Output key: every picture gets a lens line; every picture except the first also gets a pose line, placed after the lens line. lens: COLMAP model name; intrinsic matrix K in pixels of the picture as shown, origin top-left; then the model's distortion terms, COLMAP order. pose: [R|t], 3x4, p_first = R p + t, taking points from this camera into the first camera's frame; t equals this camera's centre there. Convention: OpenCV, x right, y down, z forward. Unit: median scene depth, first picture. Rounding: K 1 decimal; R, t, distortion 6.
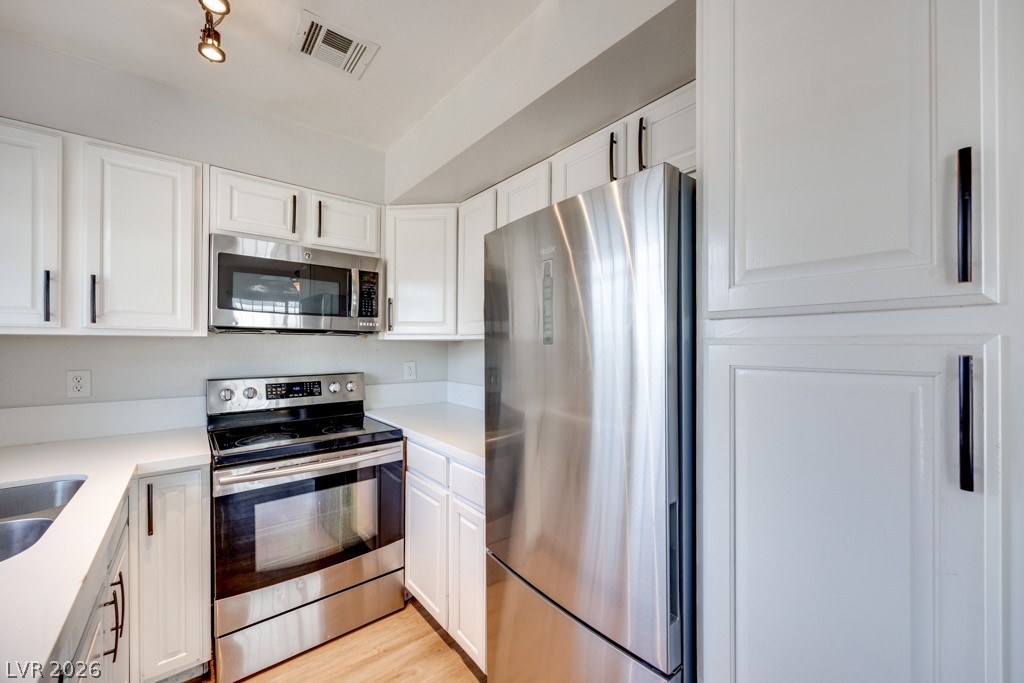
lens RADIAL K [[398.5, 0, 531.3], [0, 398.5, 344.7], [0, 0, 1]] dist [0.000439, -0.000028]
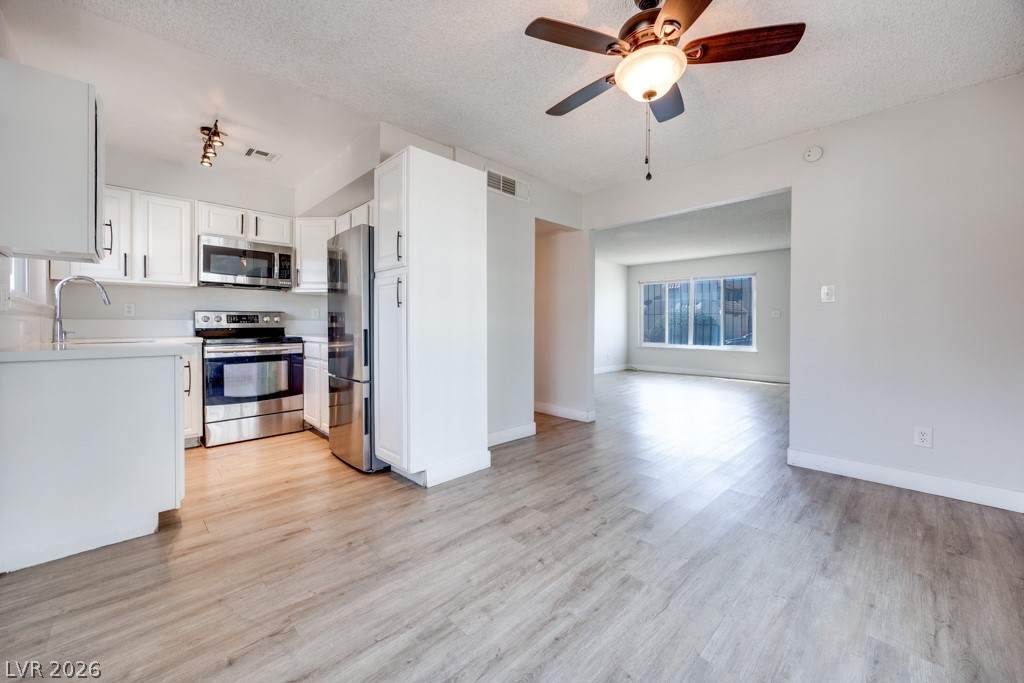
lens RADIAL K [[396.5, 0, 515.2], [0, 396.5, 326.1], [0, 0, 1]] dist [0.005470, -0.001009]
pose [[0.997900, -0.001387, 0.064765, 0.563064], [0.001069, 0.999987, 0.004942, 0.147113], [-0.064771, -0.004862, 0.997888, -0.949933]]
